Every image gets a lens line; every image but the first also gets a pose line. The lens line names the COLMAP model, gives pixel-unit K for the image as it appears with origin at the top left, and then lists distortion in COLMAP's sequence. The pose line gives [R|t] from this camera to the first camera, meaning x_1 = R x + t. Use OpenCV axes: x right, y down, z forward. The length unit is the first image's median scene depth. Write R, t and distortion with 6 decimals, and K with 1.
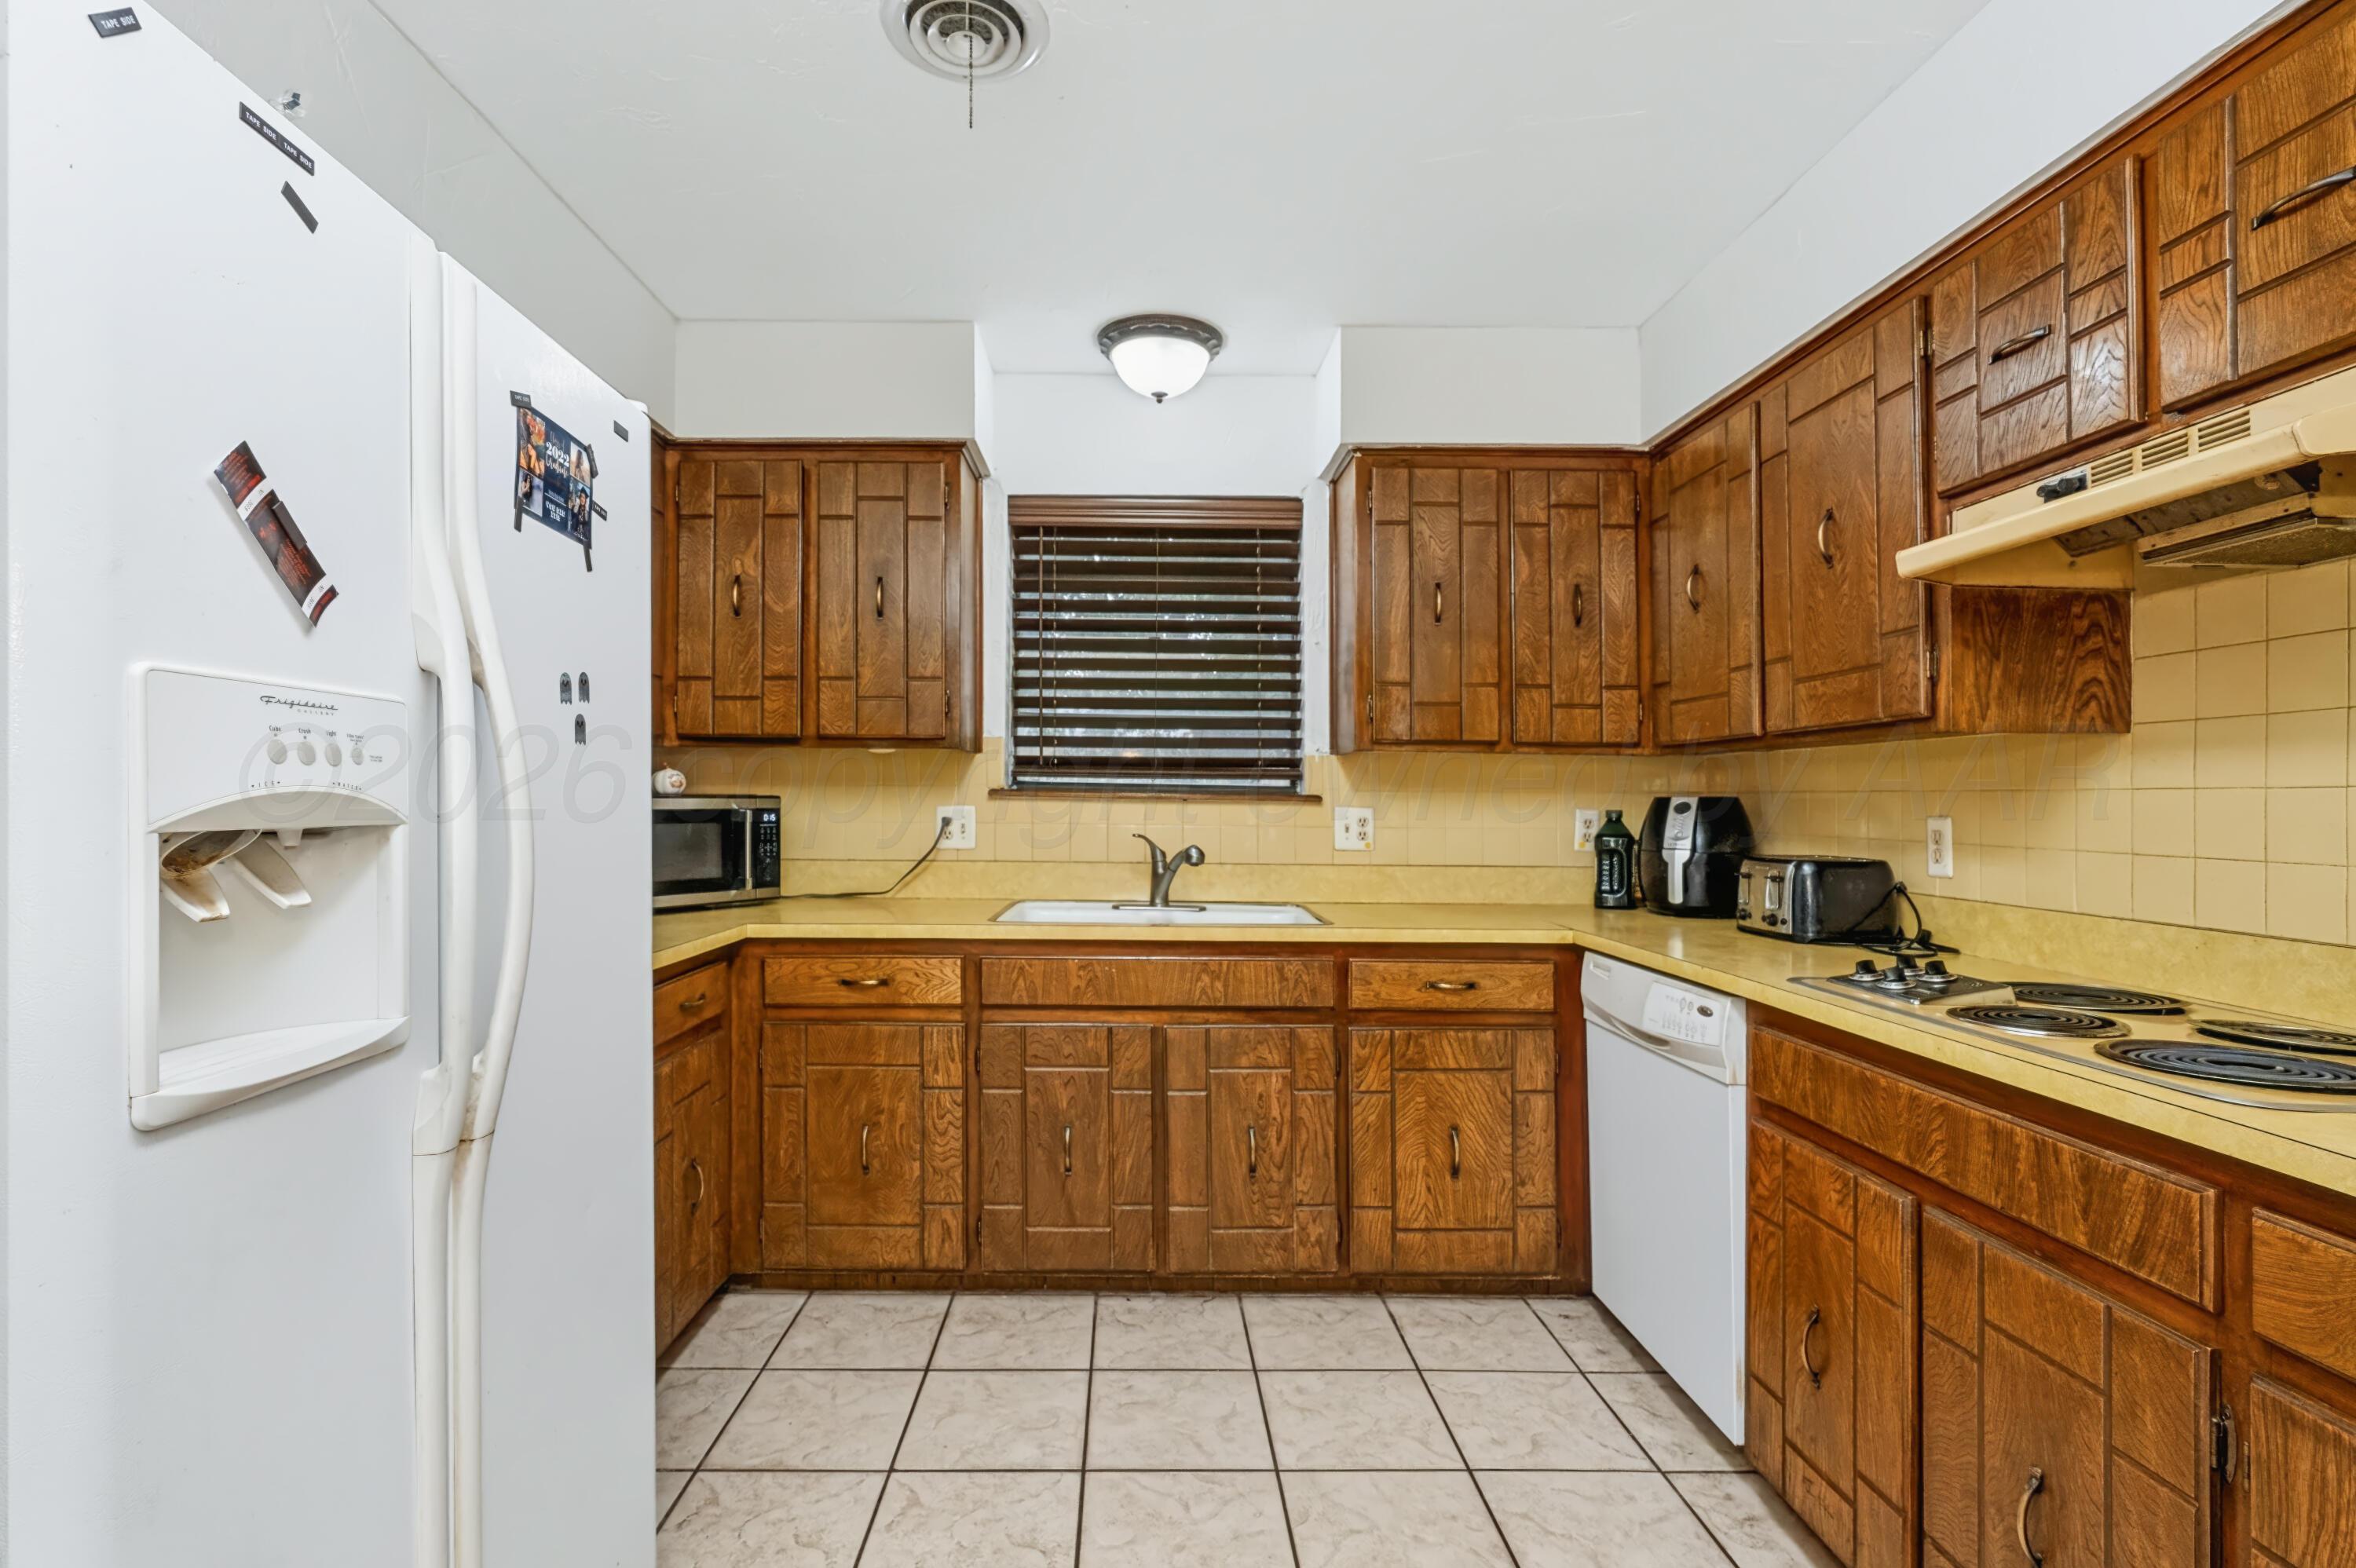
lens RADIAL K [[1162.1, 0, 1202.1], [0, 1162.1, 772.2], [0, 0, 1]] dist [-0.004505, -0.000084]
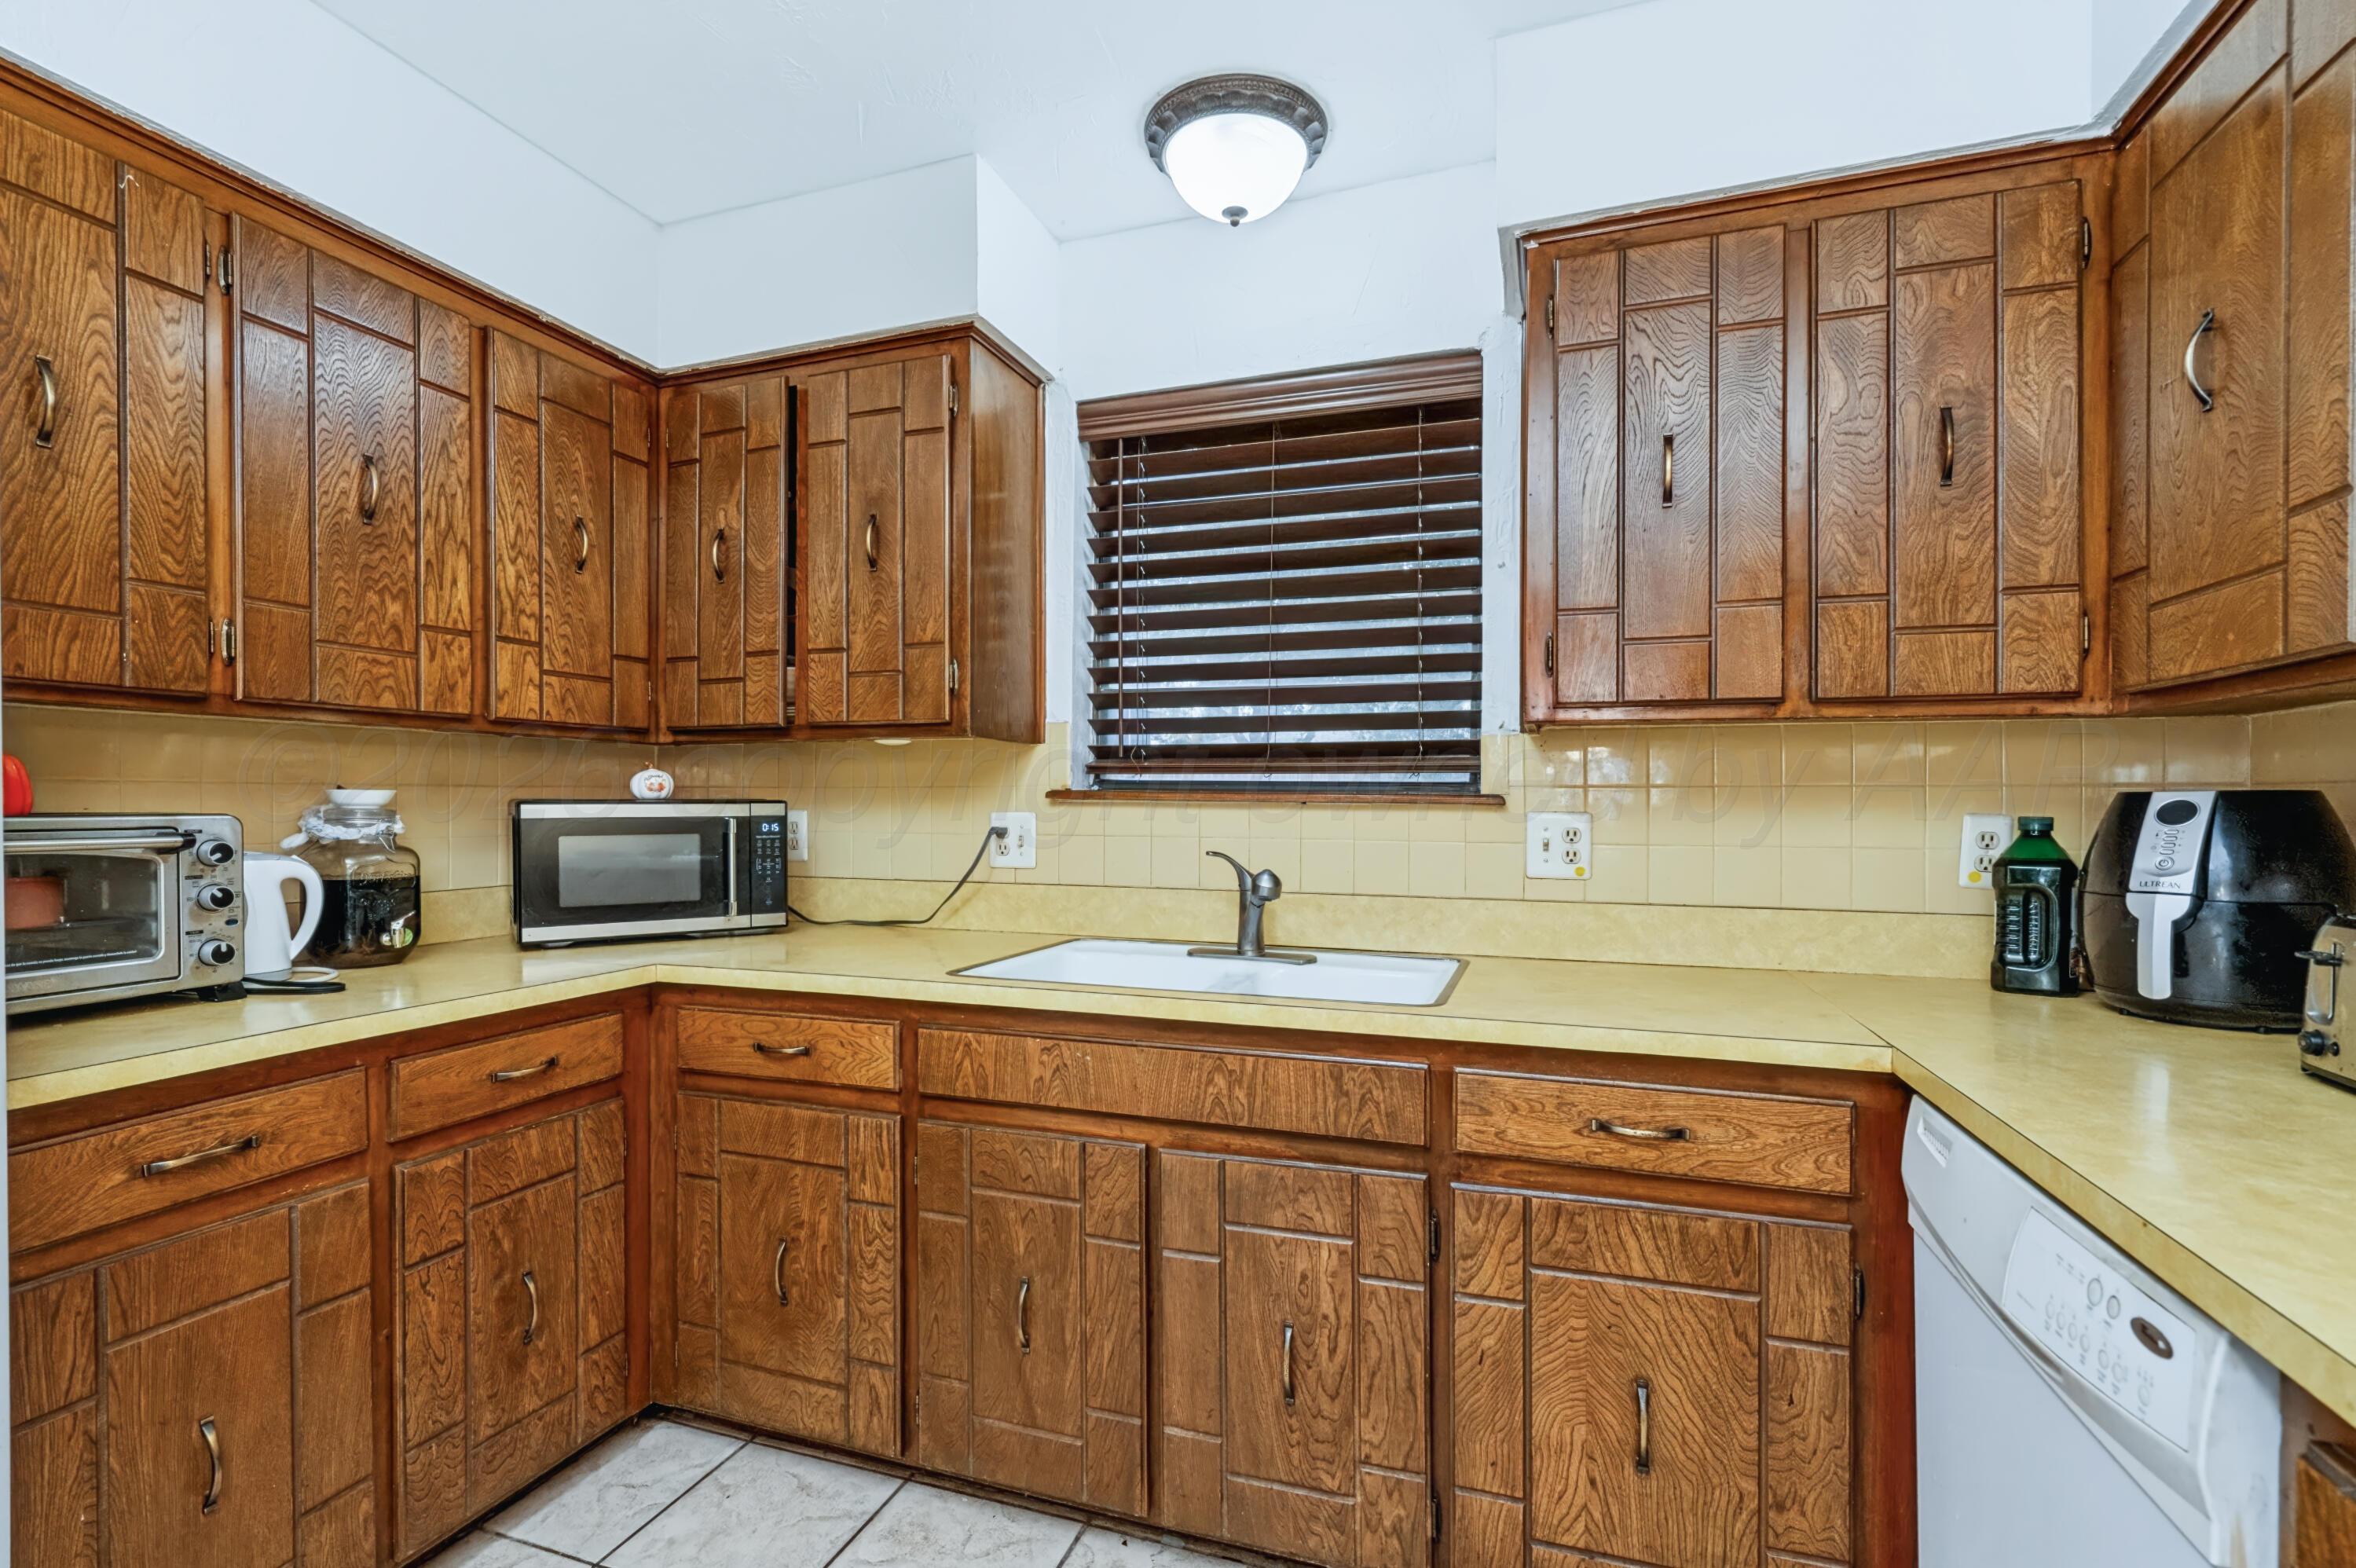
lens RADIAL K [[1178.6, 0, 1128.8], [0, 1178.6, 816.1], [0, 0, 1]] dist [0.000213, 0.000426]
pose [[0.929591, -0.001589, -0.368589, 0.195086], [0.013484, 0.999468, 0.029699, 0.011856], [0.368345, -0.032578, 0.929118, 0.384093]]
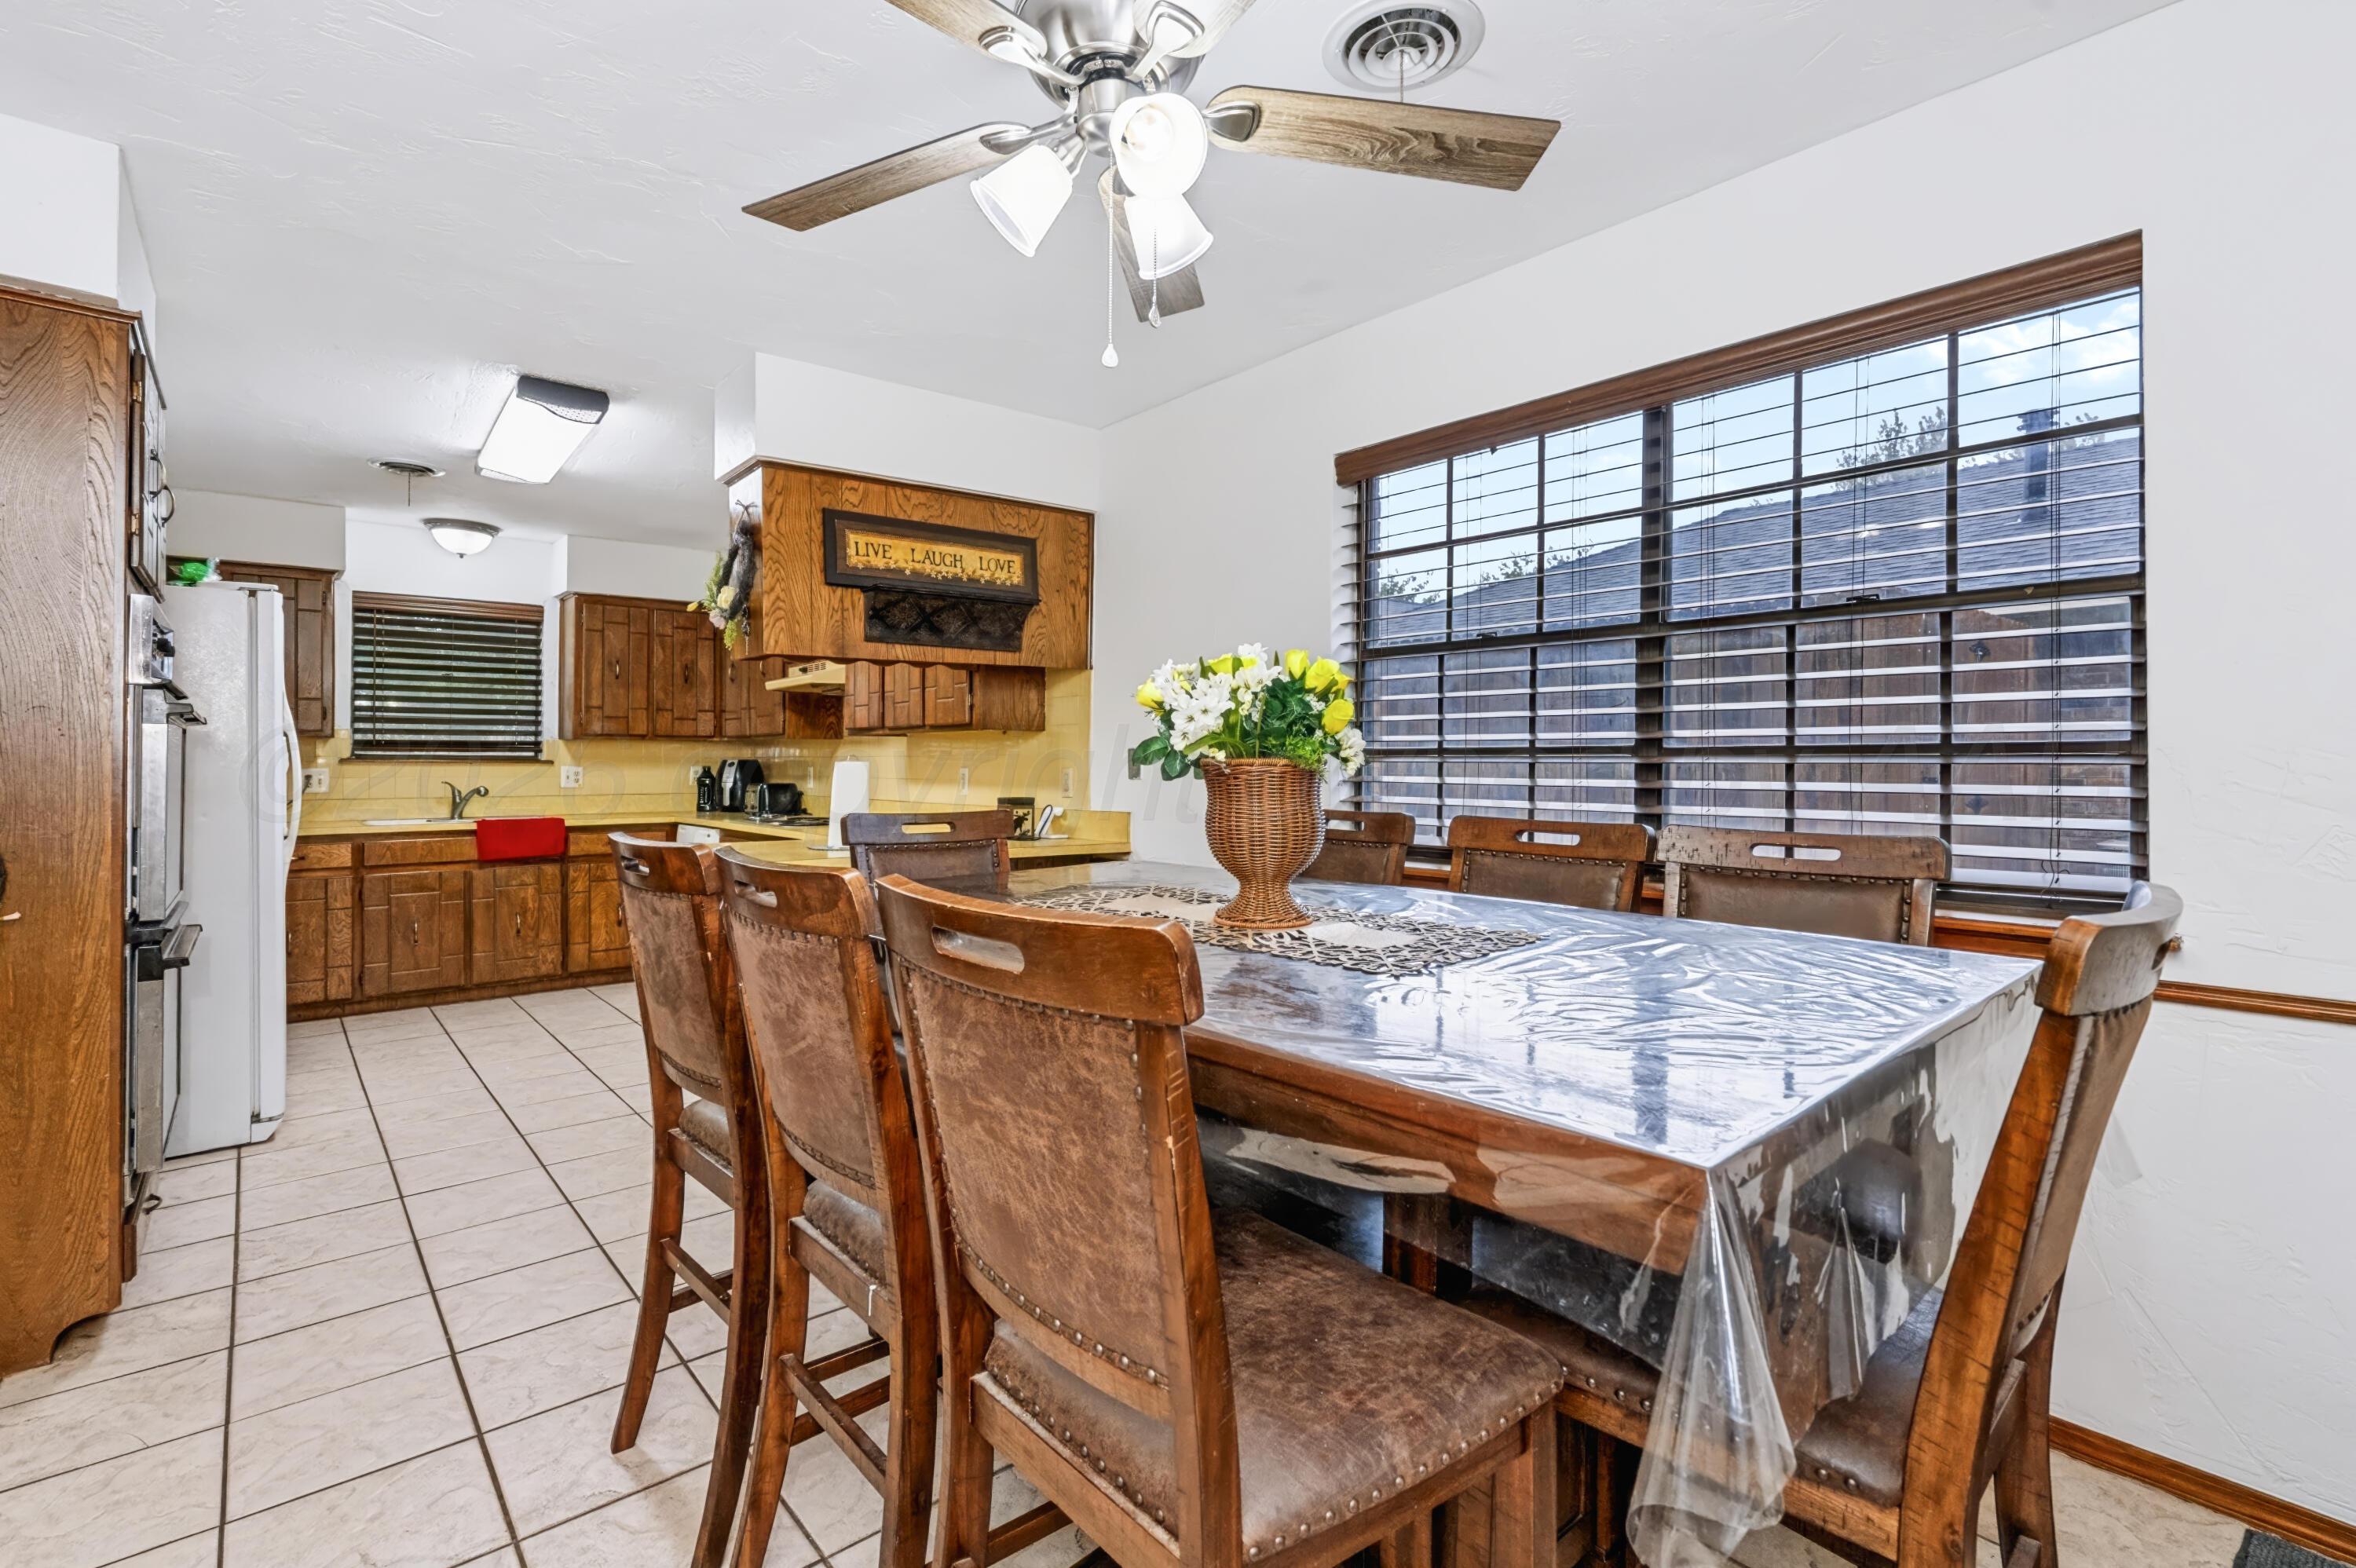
lens RADIAL K [[976.5, 0, 1086.9], [0, 976.5, 727.0], [0, 0, 1]] dist [0.001283, 0.000153]
pose [[0.815614, 0.010874, 0.578495, -0.150065], [-0.005047, 0.999919, -0.011681, -0.027915], [-0.578575, 0.006607, 0.815602, -1.110536]]
